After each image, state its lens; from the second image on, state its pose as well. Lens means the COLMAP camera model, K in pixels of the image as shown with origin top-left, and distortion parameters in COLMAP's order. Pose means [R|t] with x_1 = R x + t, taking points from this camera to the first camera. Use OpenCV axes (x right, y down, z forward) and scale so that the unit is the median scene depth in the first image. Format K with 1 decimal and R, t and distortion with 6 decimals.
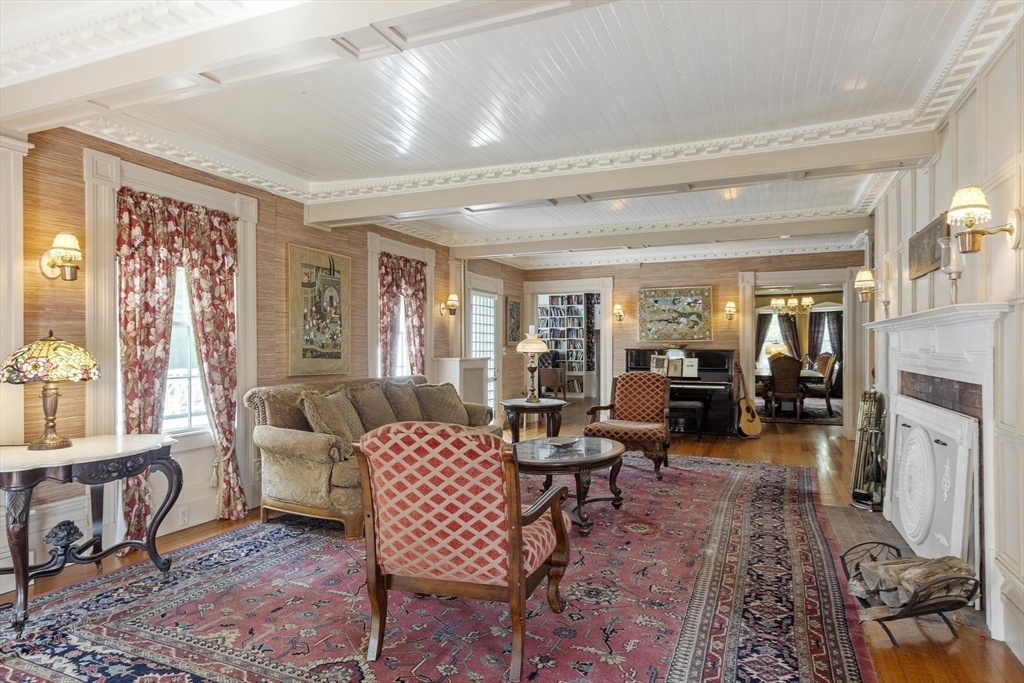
lens RADIAL K [[612.0, 0, 510.7], [0, 612.0, 343.8], [0, 0, 1]] dist [0.004084, -0.000213]
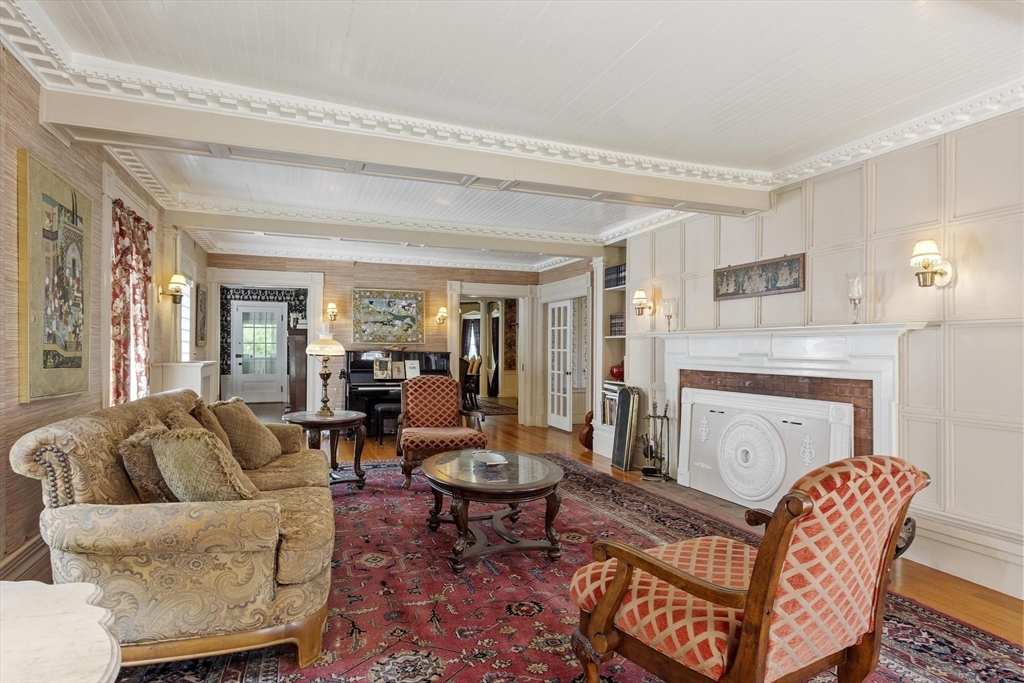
lens RADIAL K [[558.7, 0, 512.5], [0, 558.7, 346.1], [0, 0, 1]] dist [0.001081, -0.000933]
pose [[0.712236, 0.009648, 0.701874, -0.316062], [-0.010791, 0.999938, -0.002795, 0.000609], [-0.701858, -0.005583, 0.712295, 0.287196]]
